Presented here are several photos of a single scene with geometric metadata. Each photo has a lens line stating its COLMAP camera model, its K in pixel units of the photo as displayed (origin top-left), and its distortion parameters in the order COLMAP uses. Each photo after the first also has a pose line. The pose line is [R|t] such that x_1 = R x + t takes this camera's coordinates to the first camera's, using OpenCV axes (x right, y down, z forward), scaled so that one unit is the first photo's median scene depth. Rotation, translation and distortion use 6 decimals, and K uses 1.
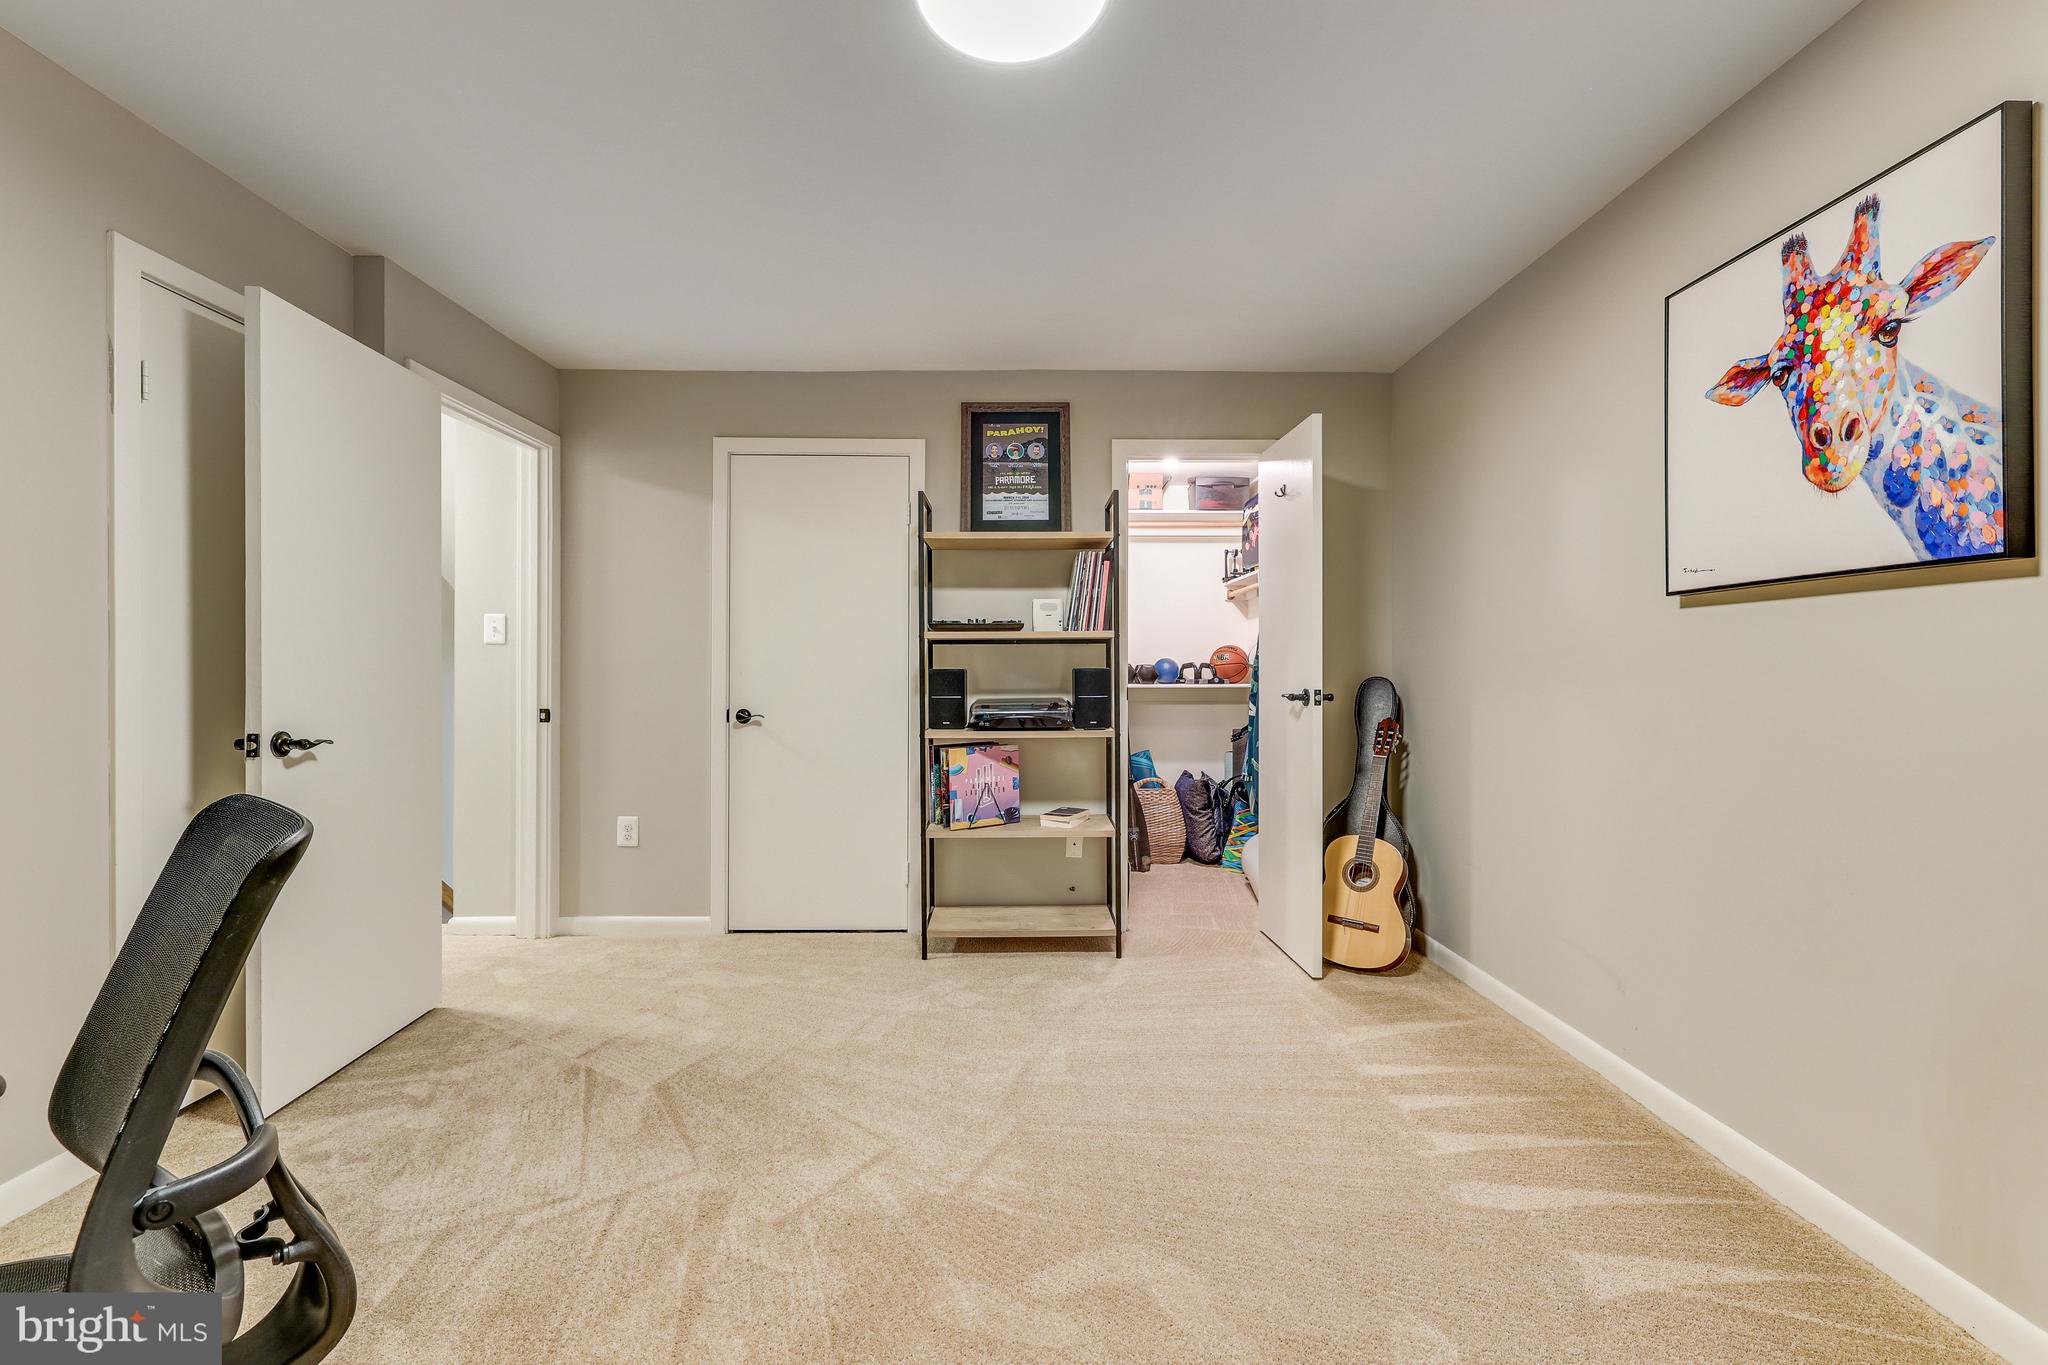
lens RADIAL K [[876.7, 0, 1021.9], [0, 876.7, 673.0], [0, 0, 1]] dist [-0.001064, -0.000321]
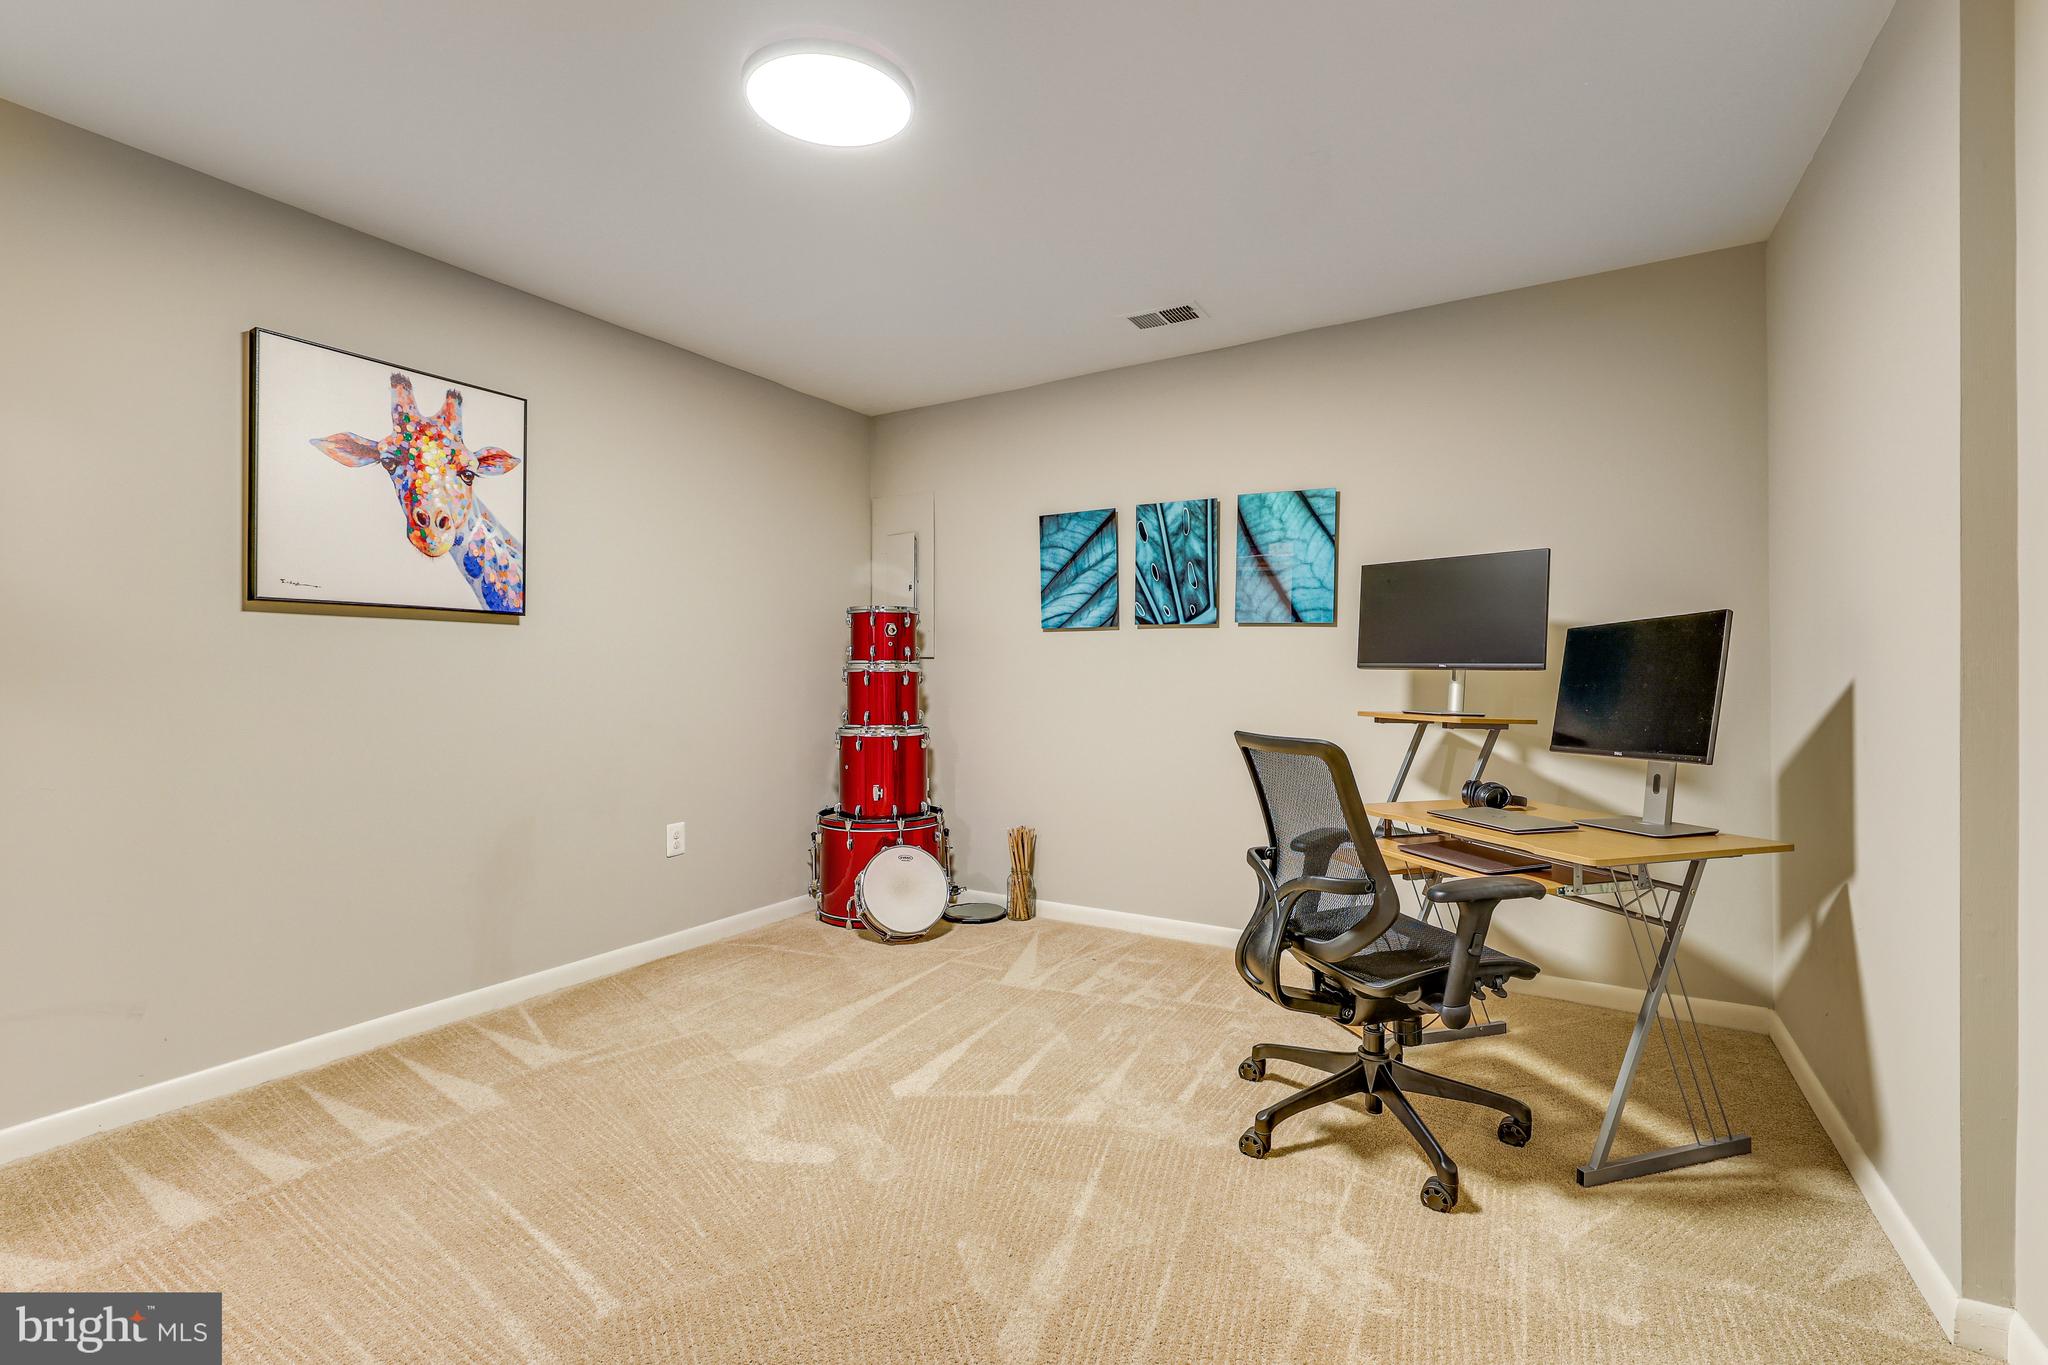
lens RADIAL K [[876.7, 0, 1021.9], [0, 876.7, 673.0], [0, 0, 1]] dist [-0.001064, -0.000321]
pose [[-0.855080, 0.003540, 0.518484, -0.840590], [0.002643, 0.999993, -0.002468, 0.011642], [-0.518489, -0.000740, -0.855084, 1.861609]]
